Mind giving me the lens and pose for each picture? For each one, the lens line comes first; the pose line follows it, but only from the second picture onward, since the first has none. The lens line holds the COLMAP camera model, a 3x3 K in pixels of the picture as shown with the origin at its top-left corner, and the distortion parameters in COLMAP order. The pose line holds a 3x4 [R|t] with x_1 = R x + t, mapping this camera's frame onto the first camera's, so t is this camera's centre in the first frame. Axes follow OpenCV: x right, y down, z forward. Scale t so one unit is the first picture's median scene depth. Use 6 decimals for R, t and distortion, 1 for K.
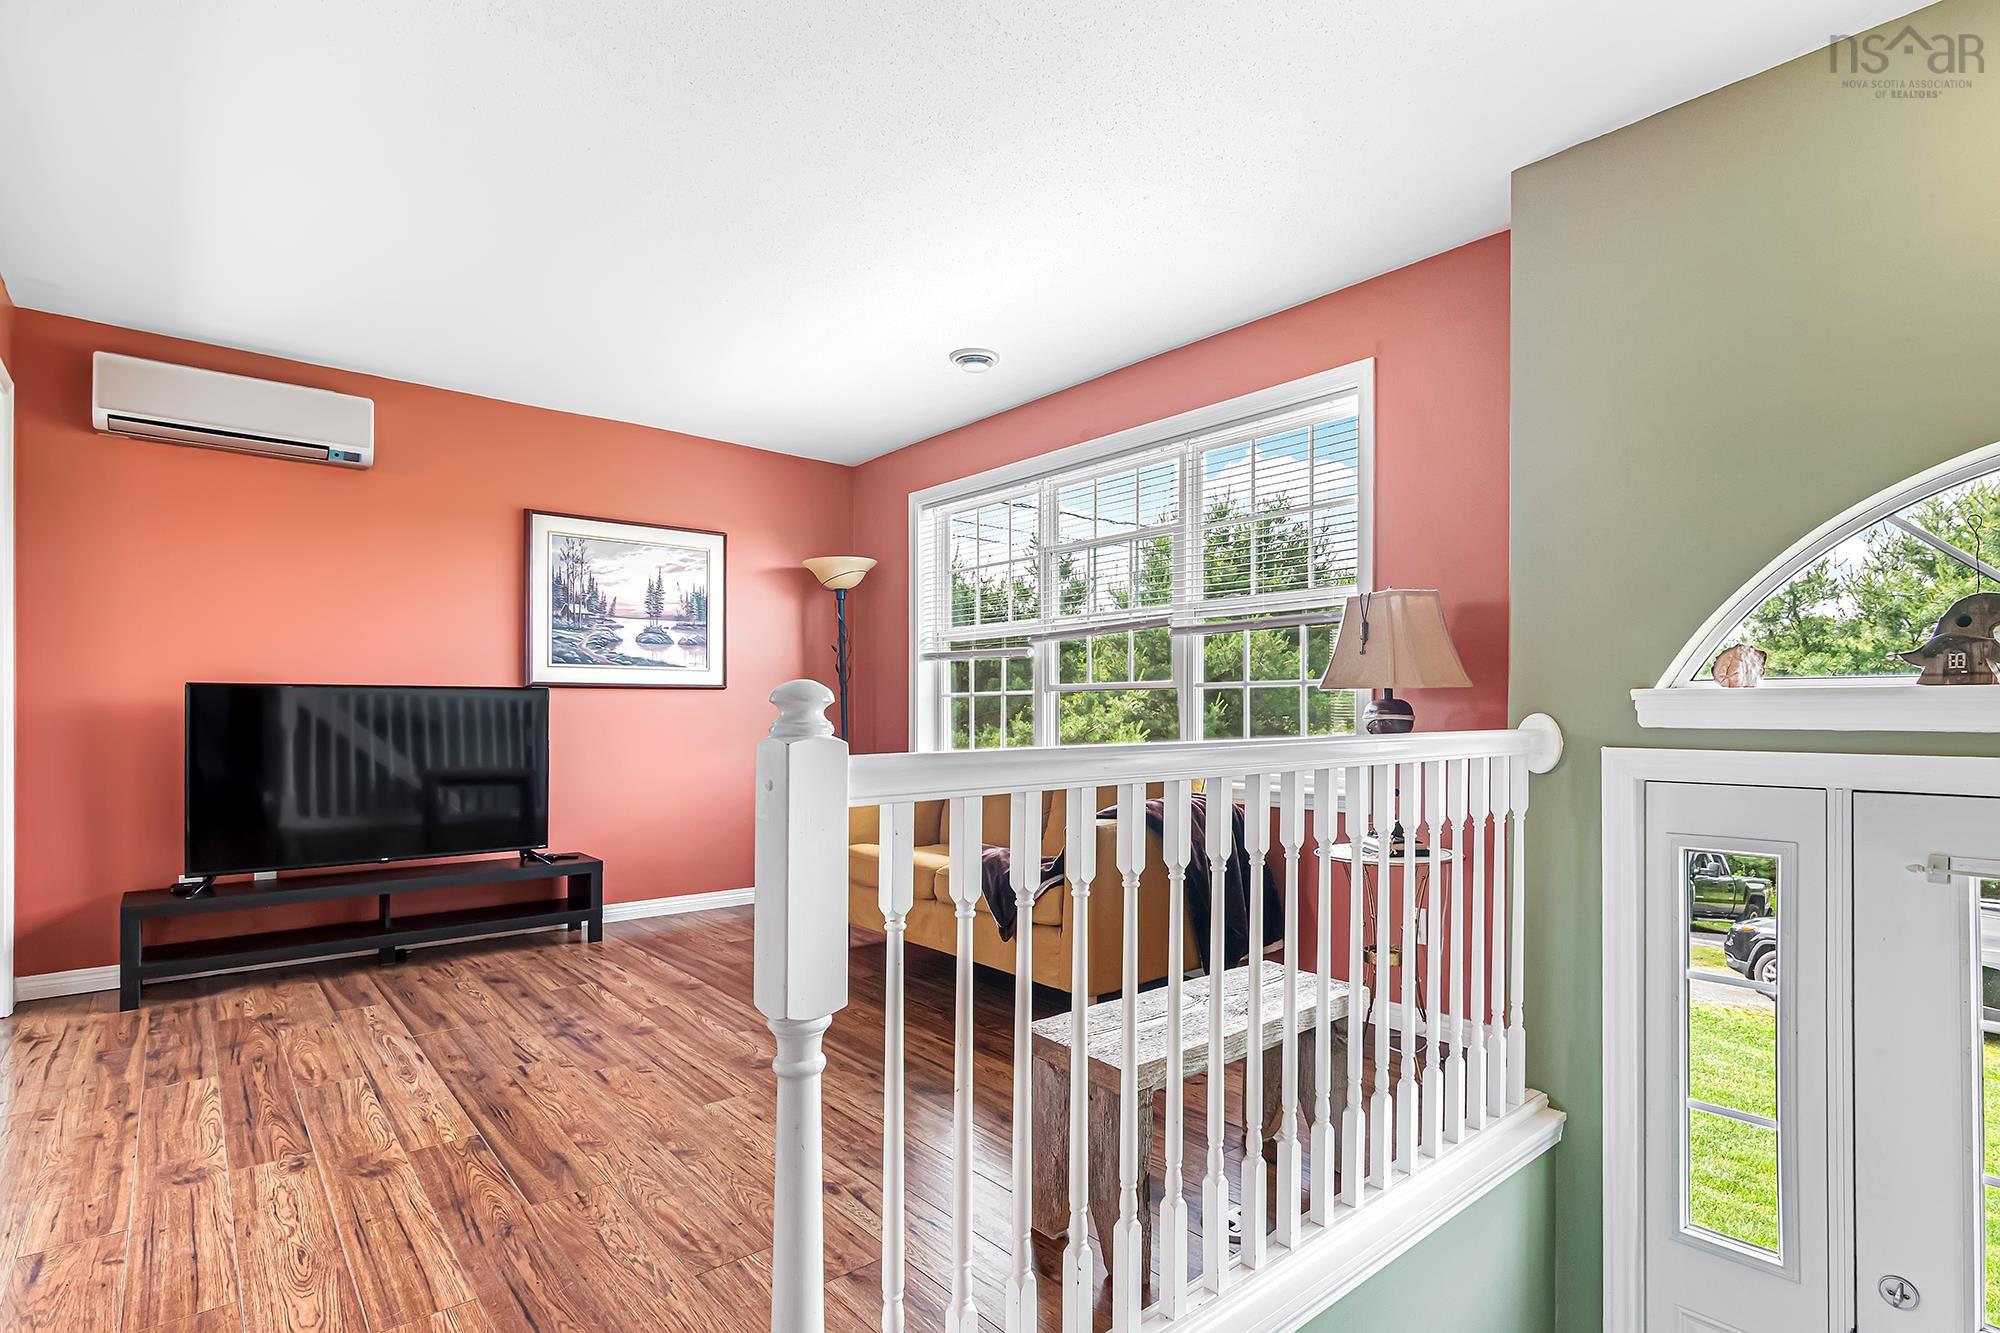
lens RADIAL K [[973.3, 0, 991.0], [0, 973.3, 727.7], [0, 0, 1]] dist [0.009804, -0.005433]
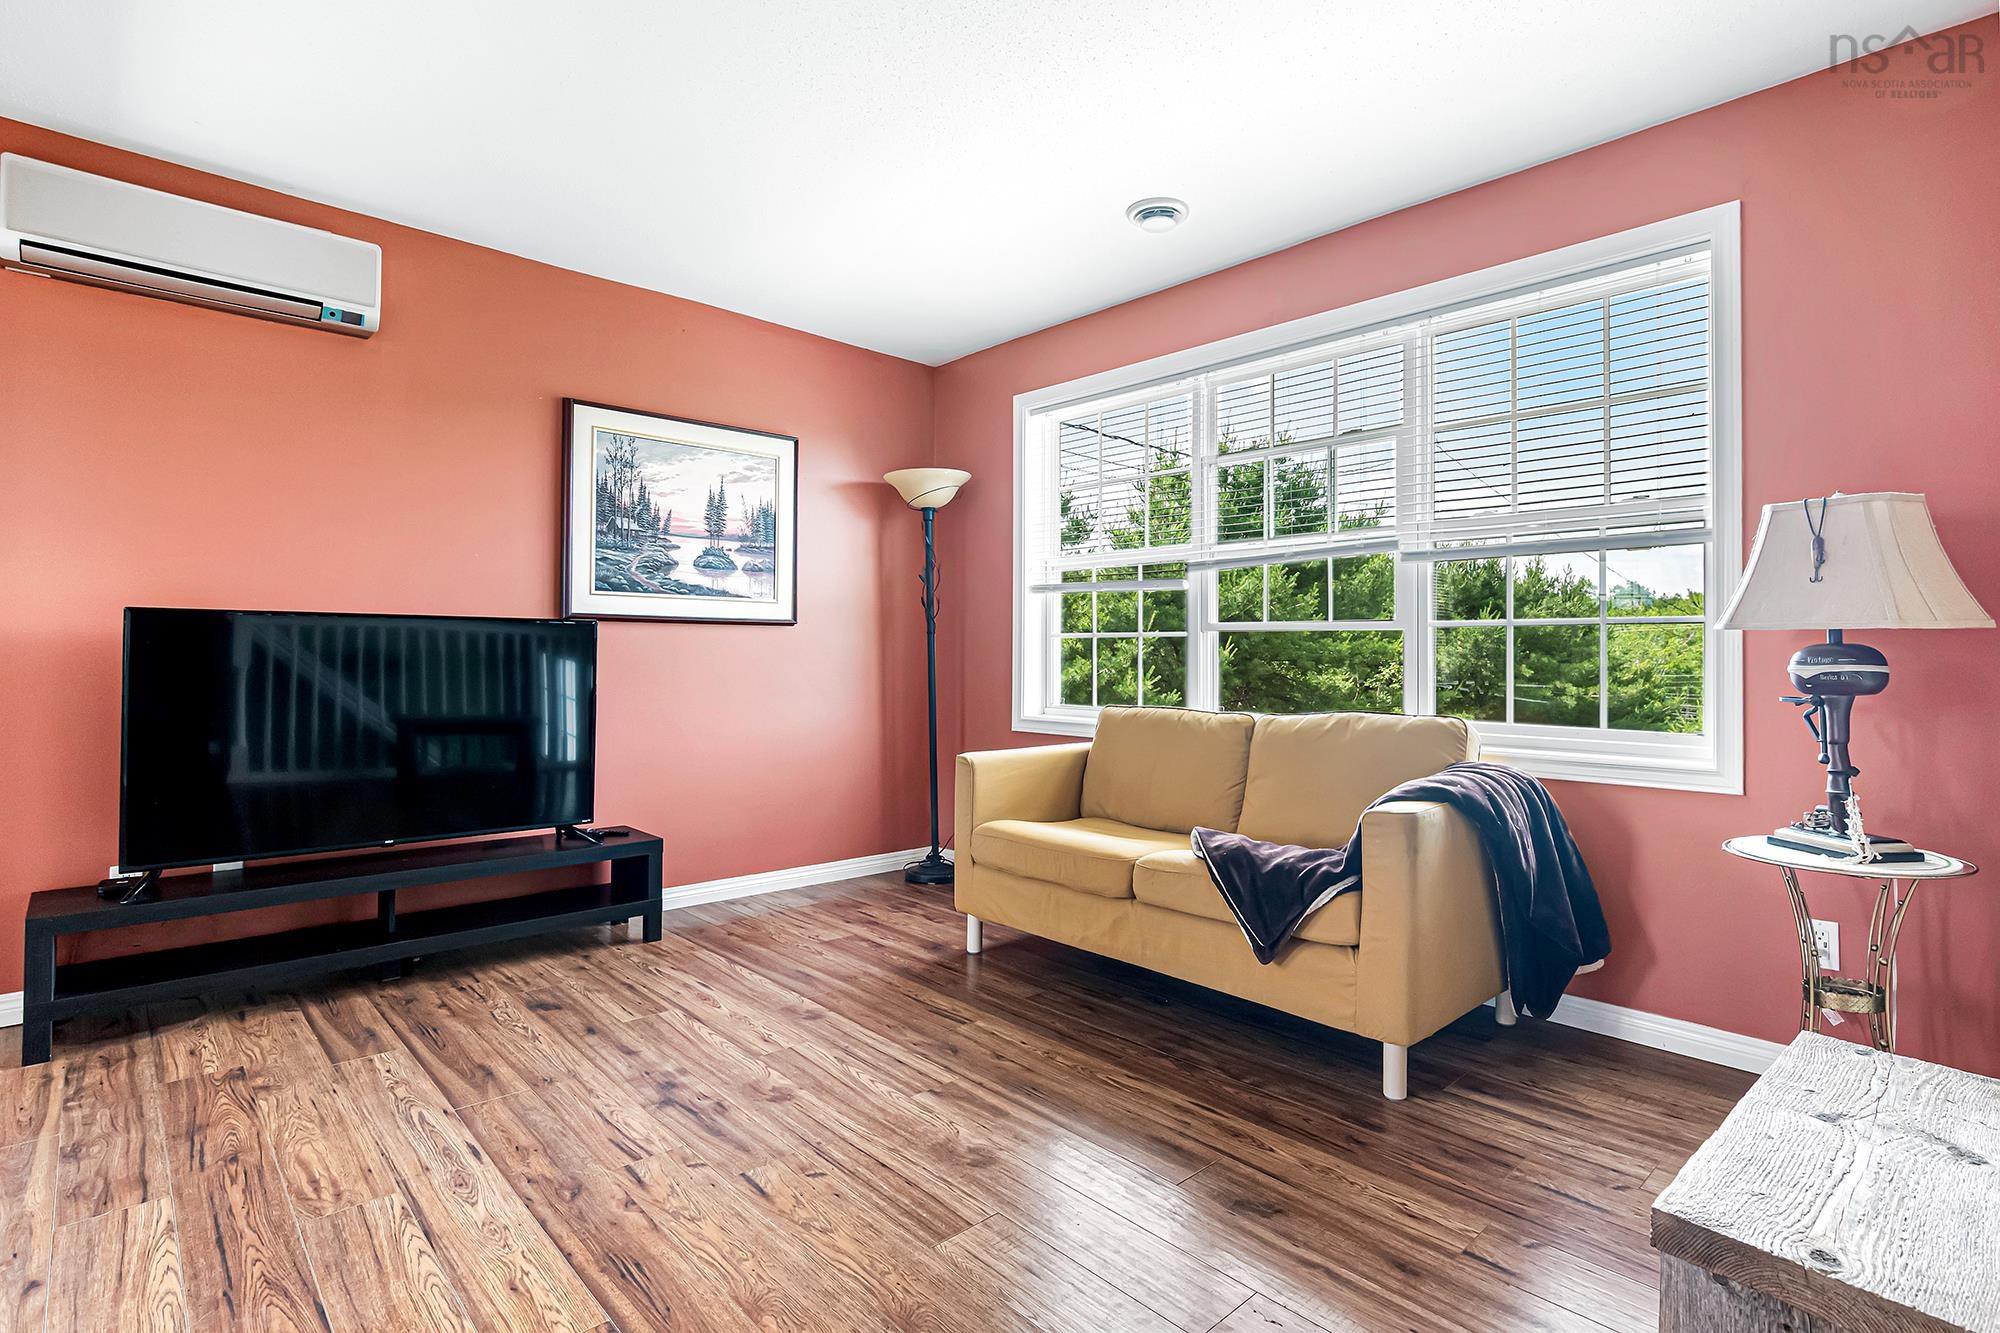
lens RADIAL K [[973.3, 0, 994.4], [0, 973.3, 659.5], [0, 0, 1]] dist [0.009804, -0.005433]
pose [[0.998803, 0.008382, 0.048186, -0.203696], [-0.007831, 0.999902, -0.011627, -0.002945], [-0.048279, 0.011236, 0.998771, 0.232513]]
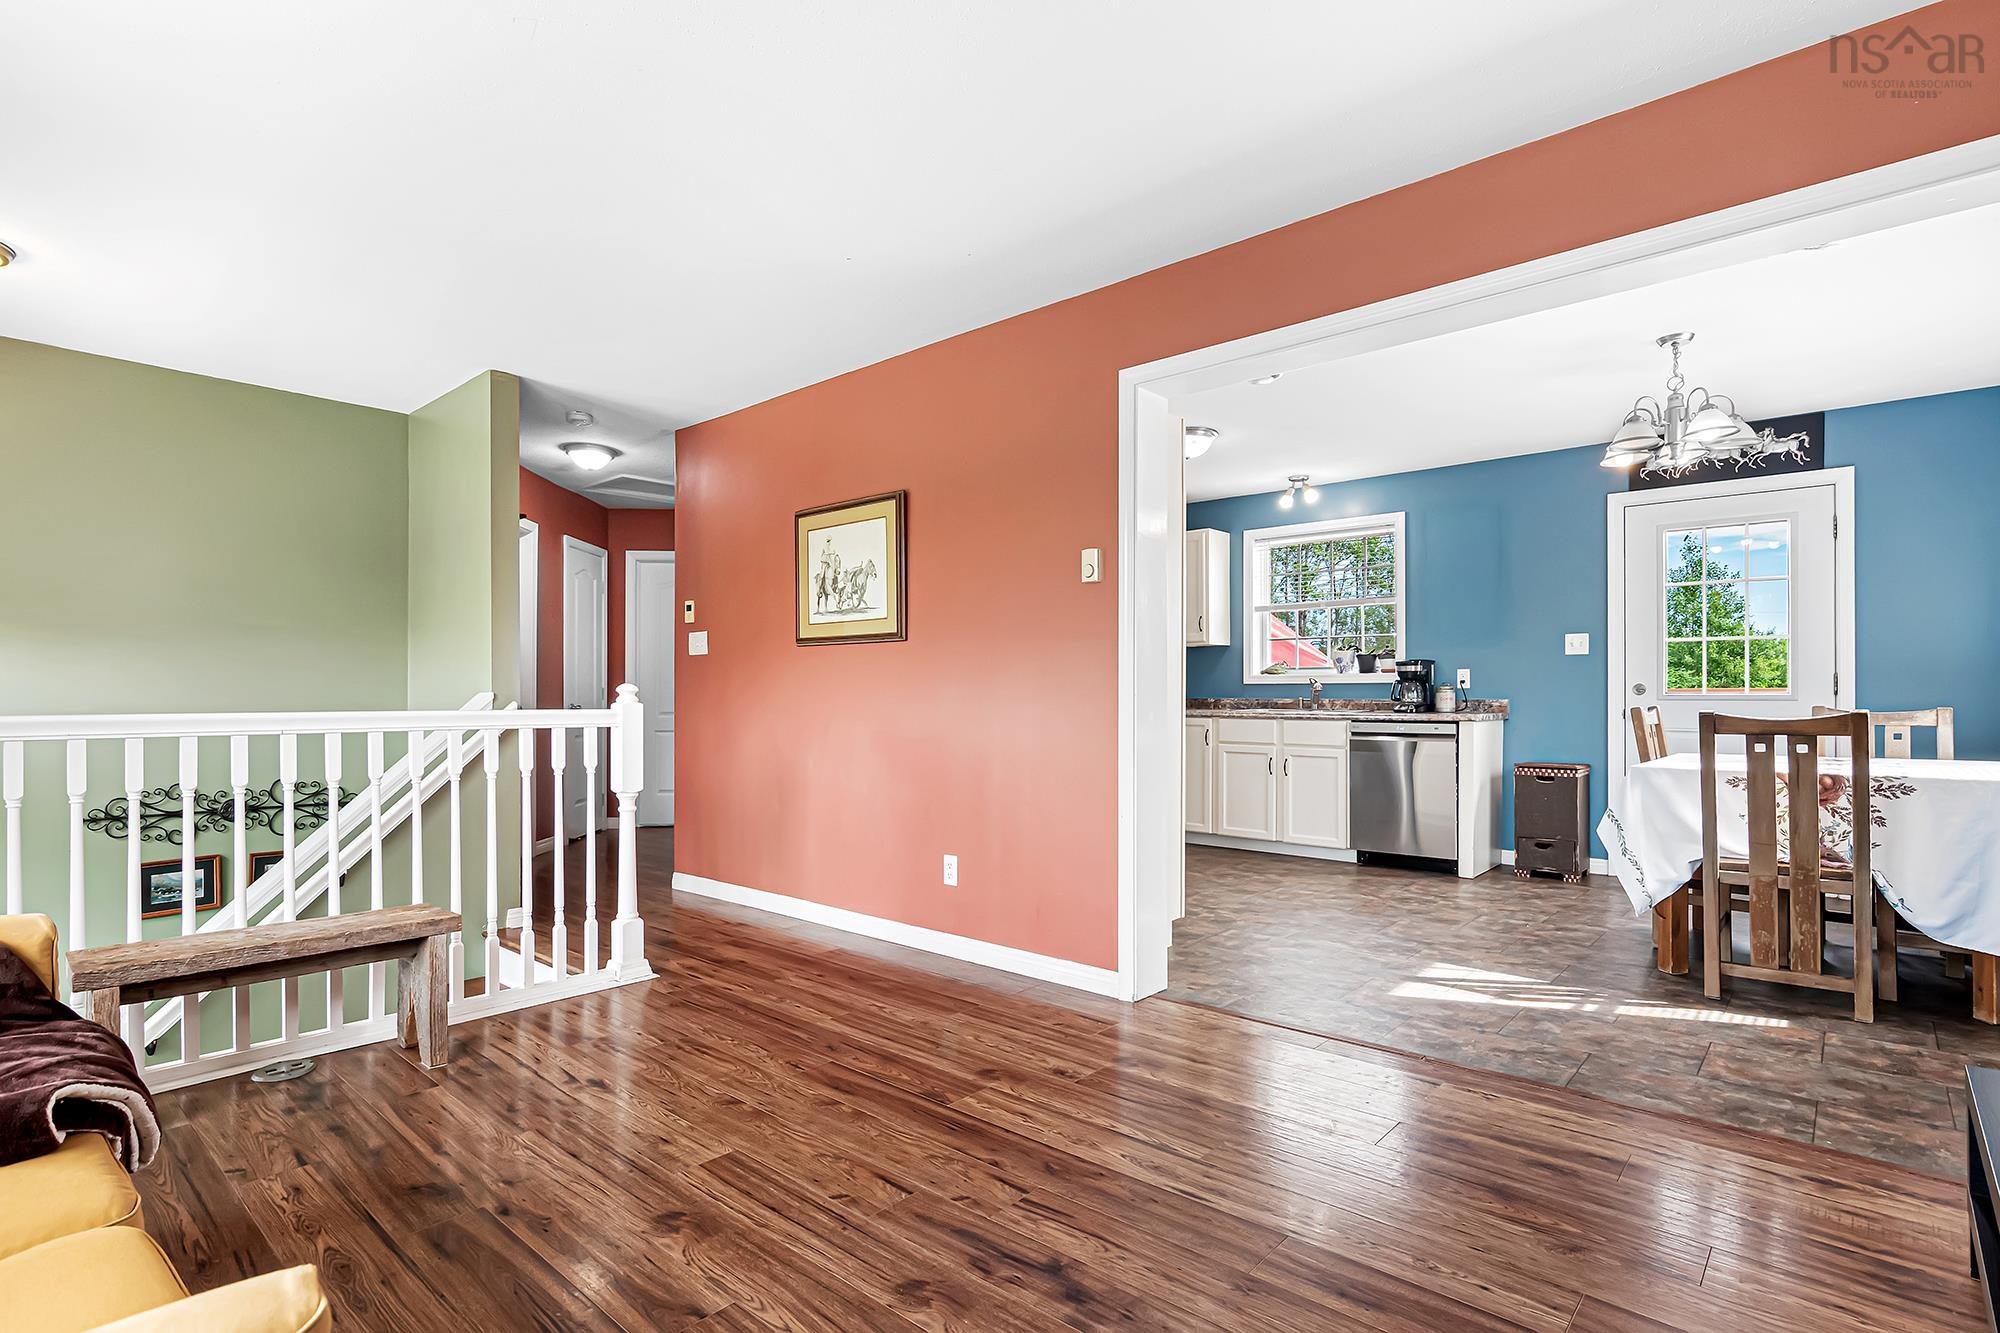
lens RADIAL K [[973.3, 0, 995.4], [0, 973.3, 674.7], [0, 0, 1]] dist [0.009804, -0.005433]
pose [[-0.988346, 0.000936, -0.152221, -0.275896], [0.000819, 0.999999, 0.000828, -0.022545], [0.152222, 0.000694, -0.988346, 1.323873]]
